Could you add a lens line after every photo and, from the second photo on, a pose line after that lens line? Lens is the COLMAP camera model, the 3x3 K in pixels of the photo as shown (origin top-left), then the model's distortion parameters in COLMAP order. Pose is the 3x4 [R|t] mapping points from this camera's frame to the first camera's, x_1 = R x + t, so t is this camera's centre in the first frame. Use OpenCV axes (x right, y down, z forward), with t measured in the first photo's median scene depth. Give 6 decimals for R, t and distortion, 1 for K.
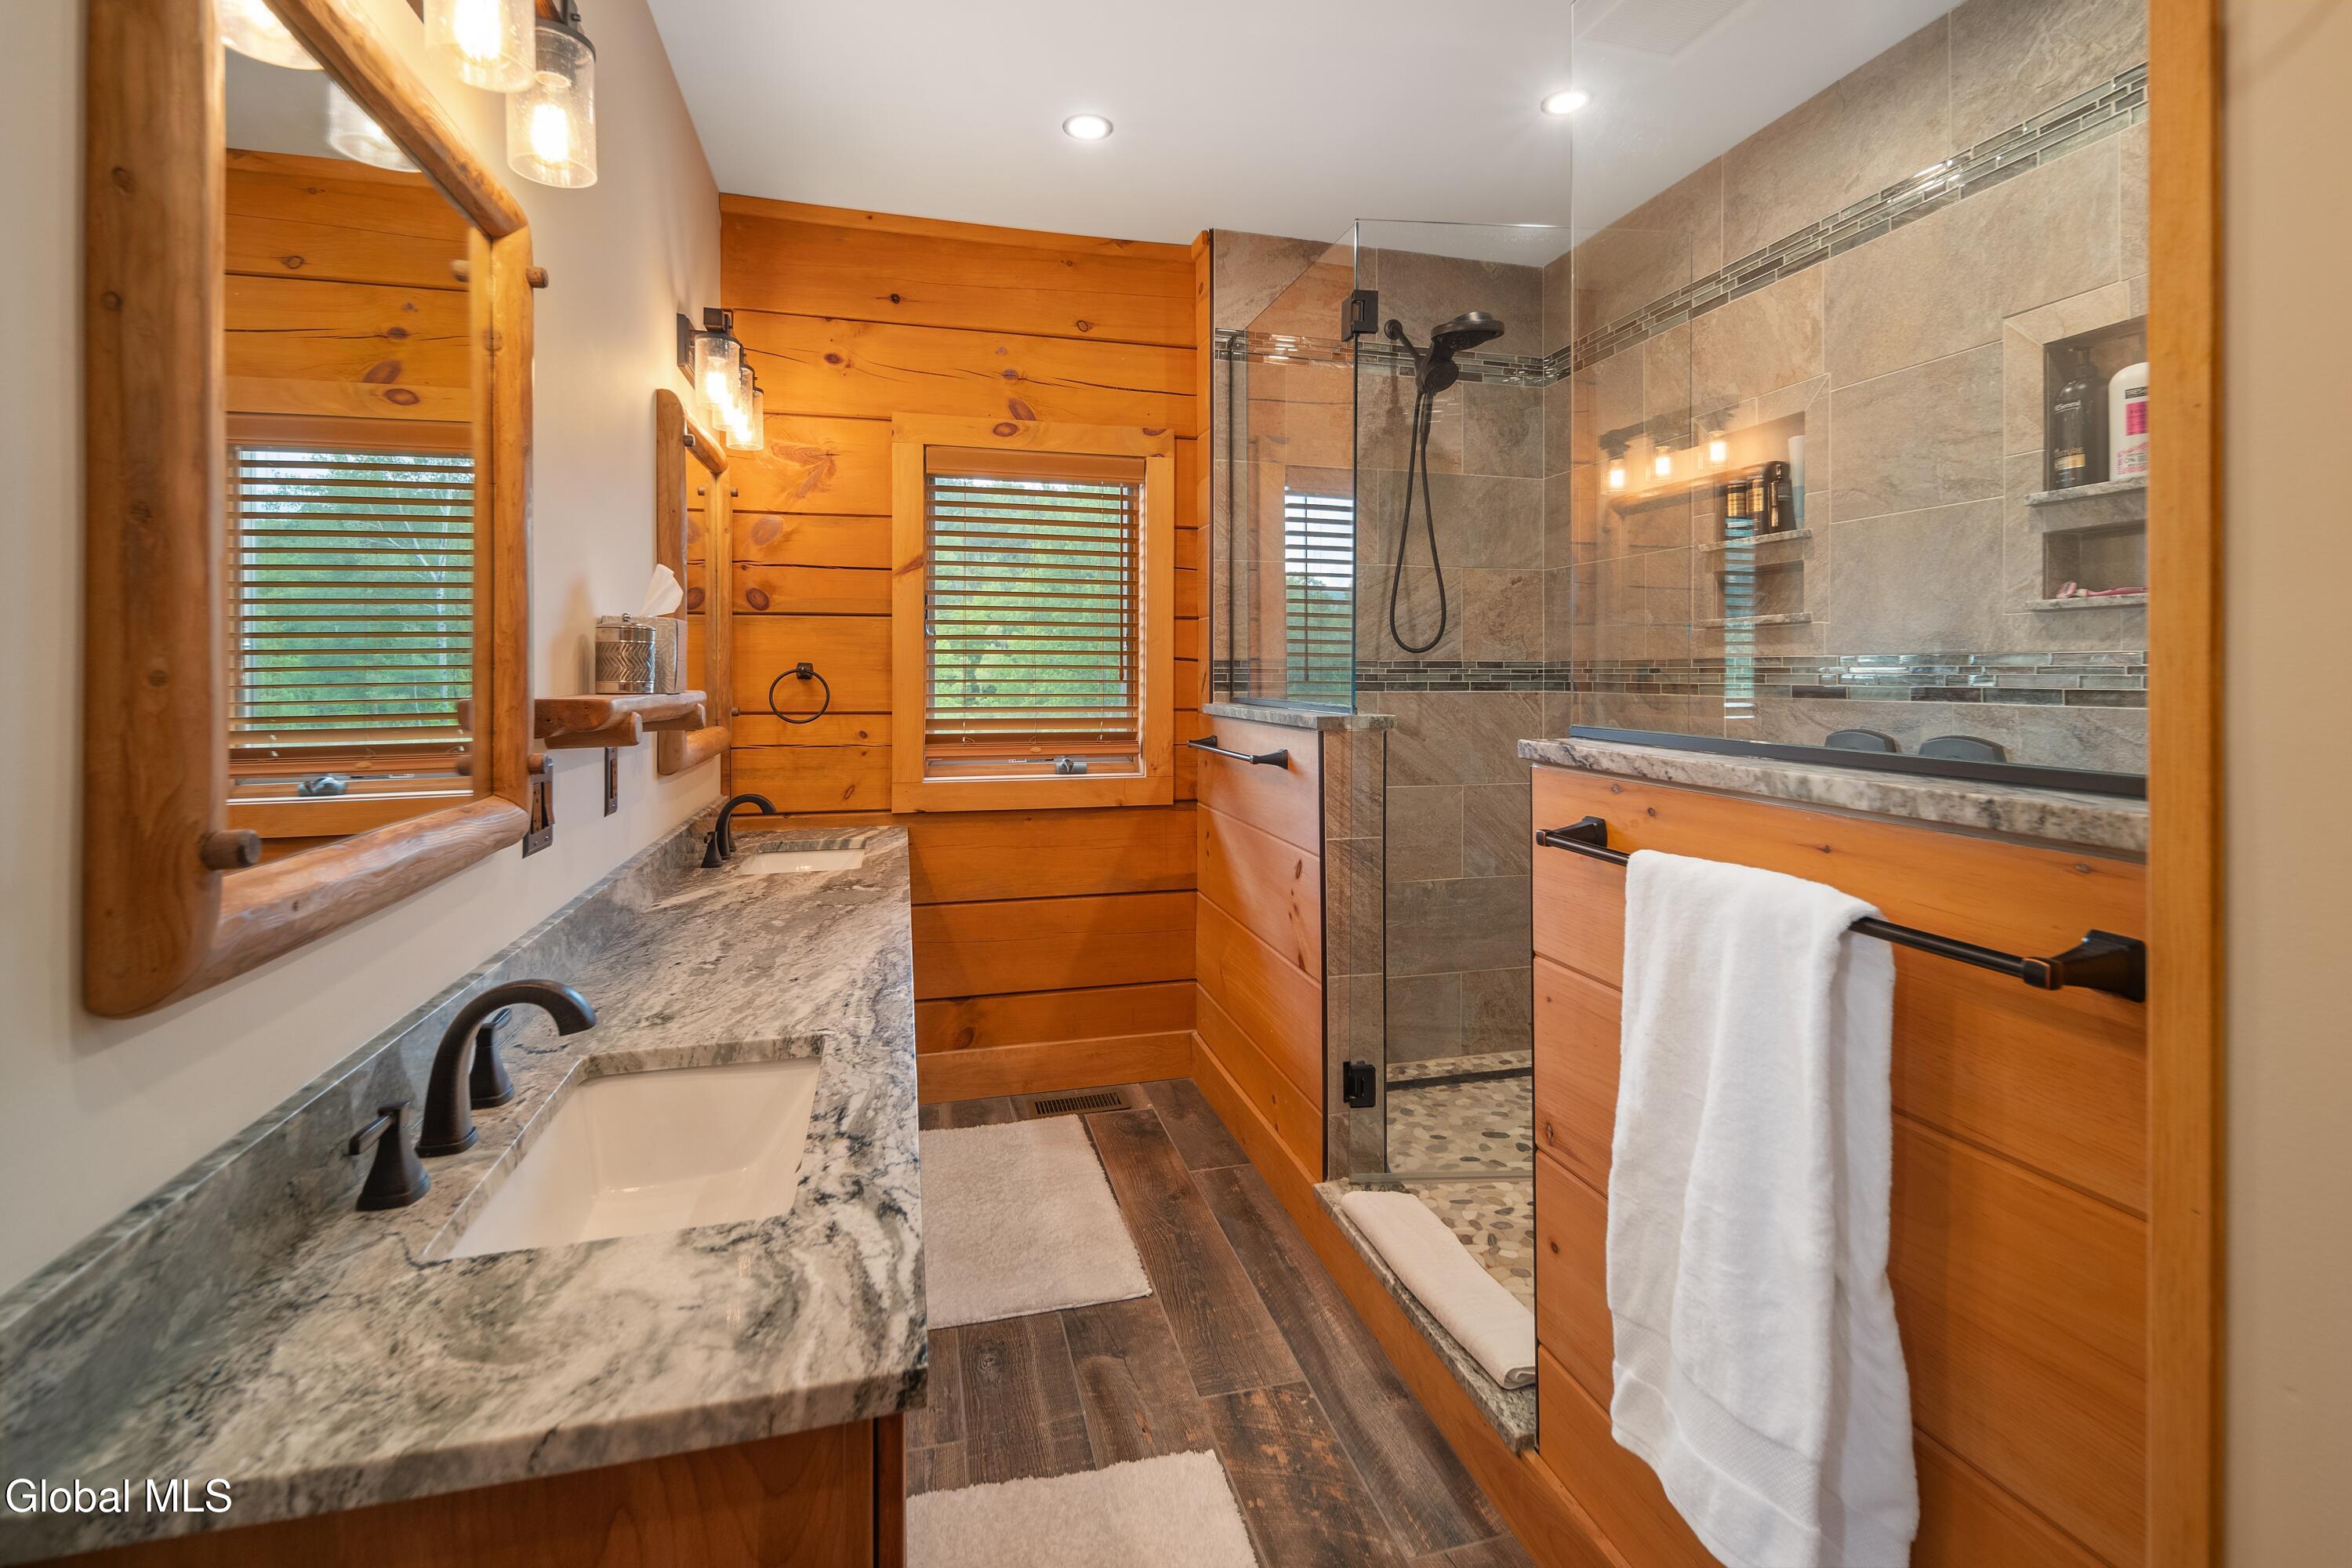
lens RADIAL K [[1036.7, 0, 1169.2], [0, 1036.7, 680.9], [0, 0, 1]] dist [0.010176, -0.004768]
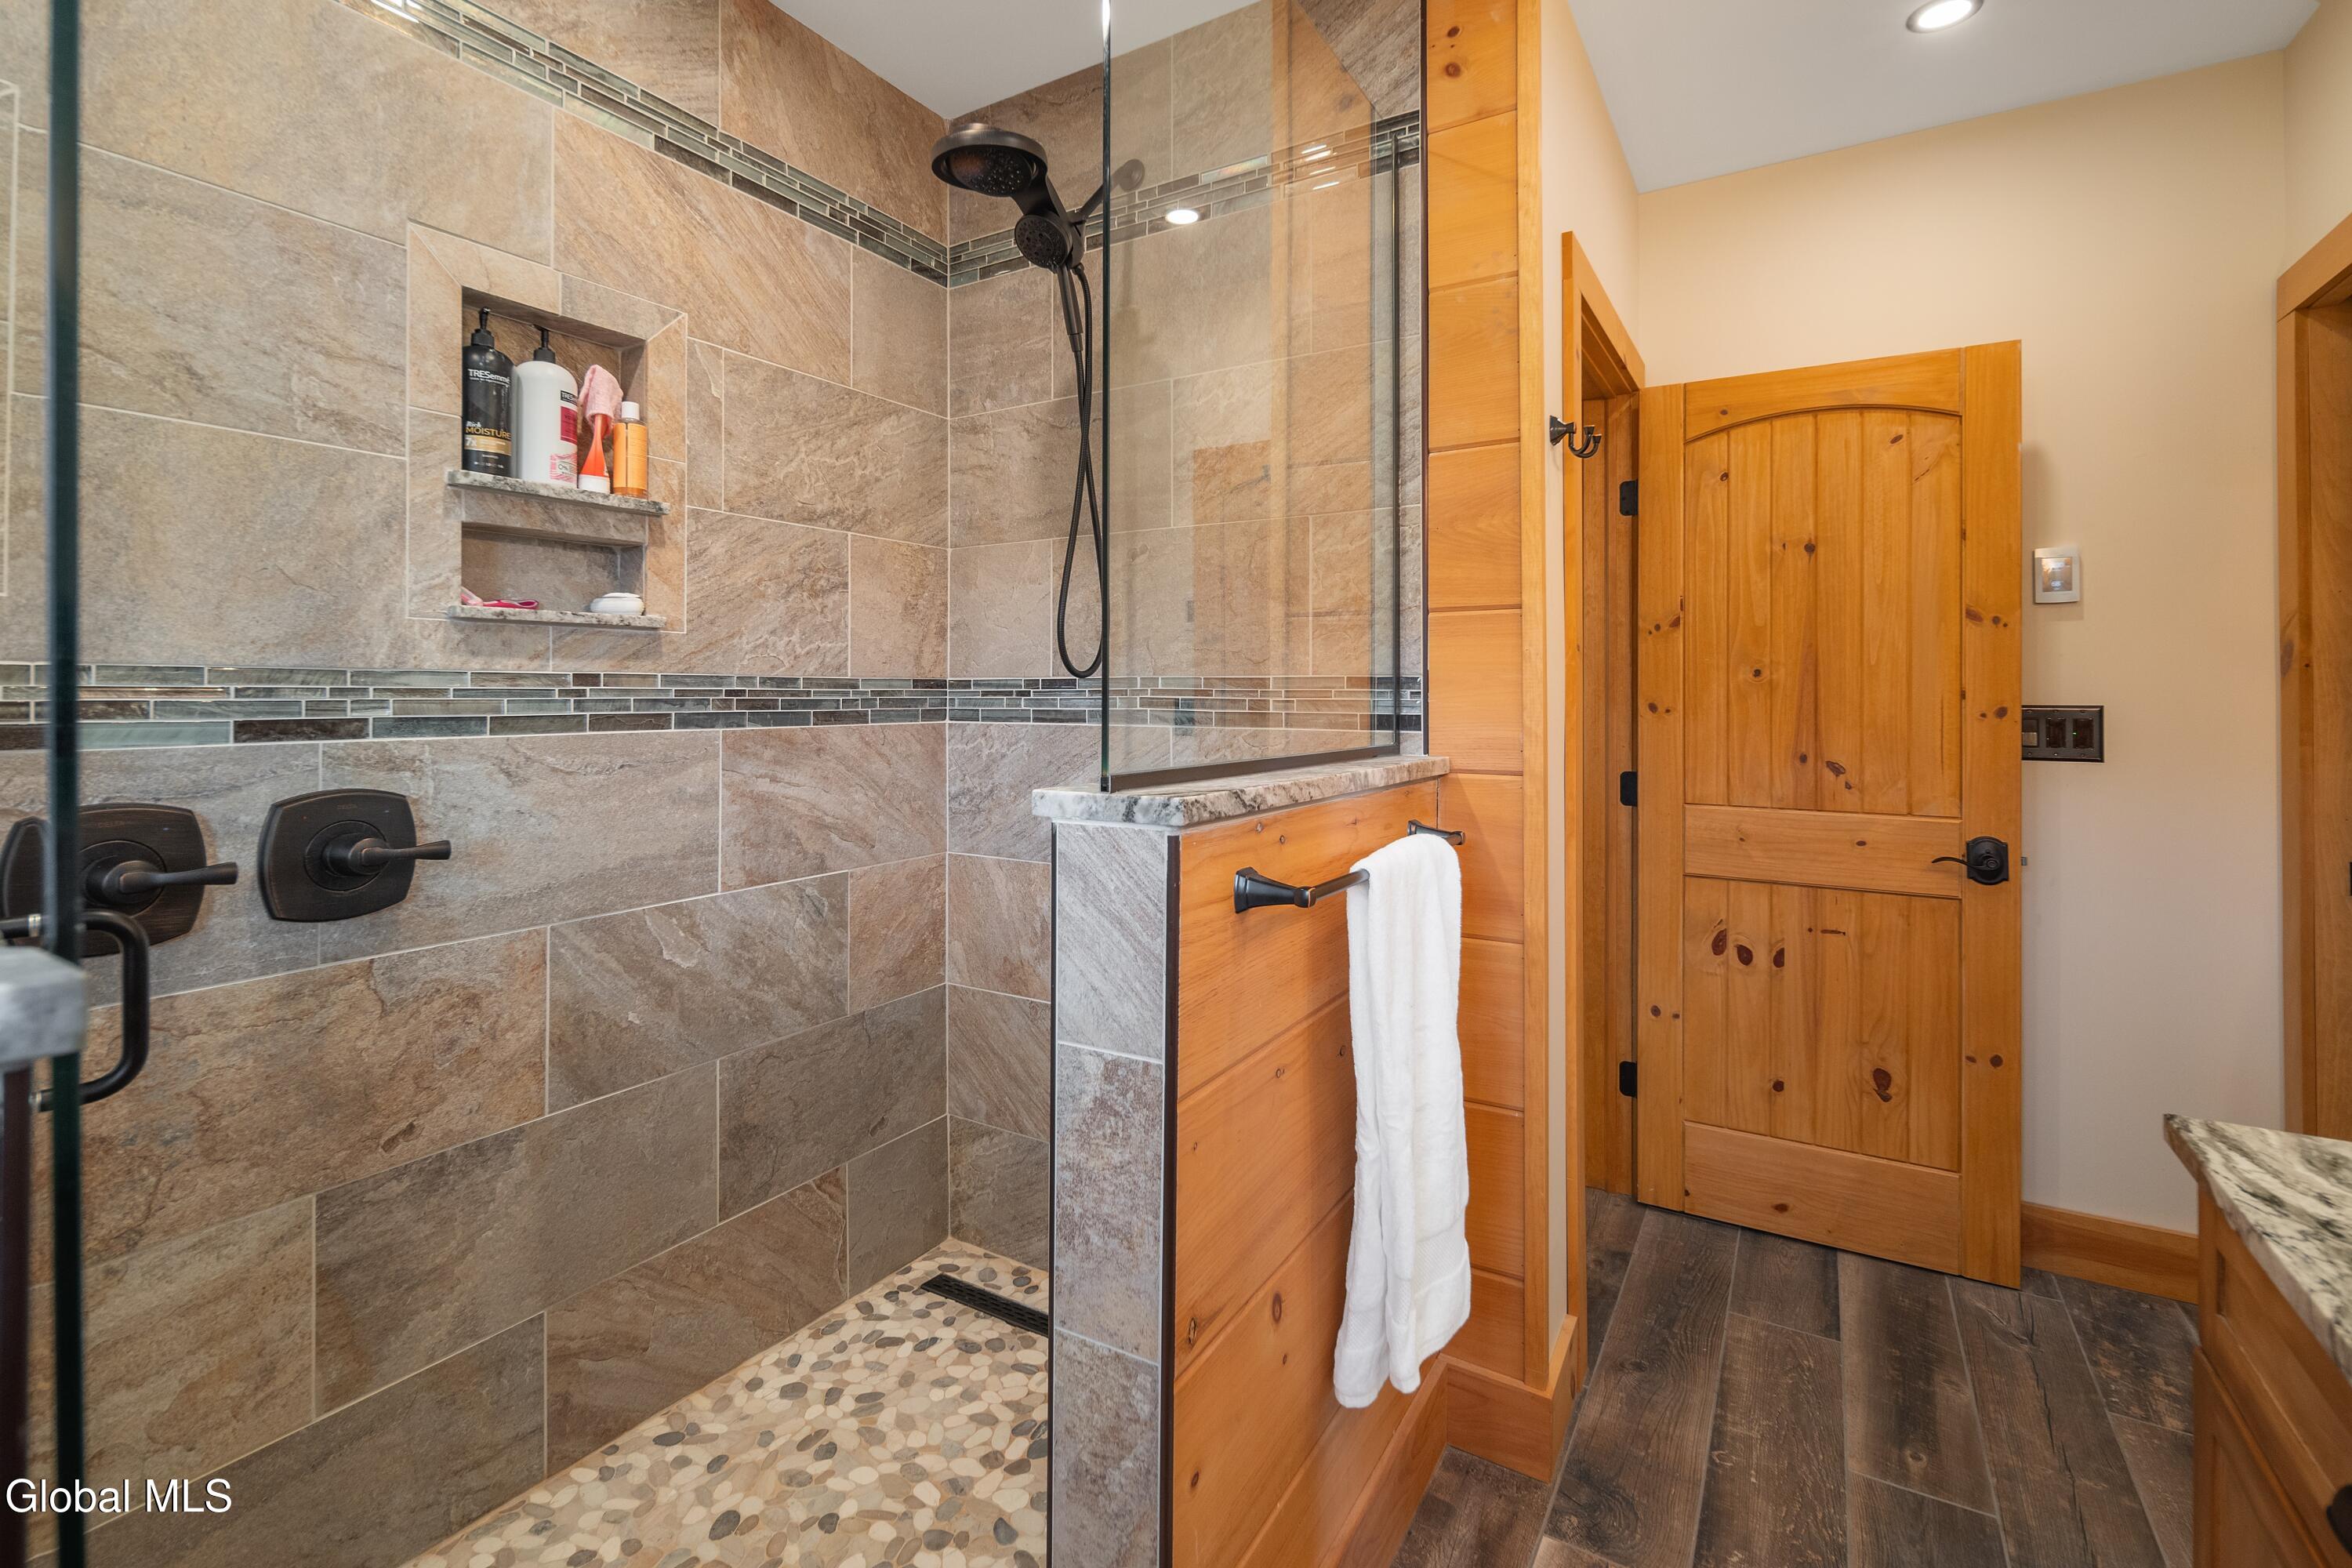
lens RADIAL K [[1036.7, 0, 1186.3], [0, 1036.7, 683.5], [0, 0, 1]] dist [0.010176, -0.004768]
pose [[-0.695774, 0.004567, 0.718247, -0.120022], [0.004357, 0.999988, -0.002138, -0.013257], [-0.718248, 0.001642, -0.695785, 1.144972]]
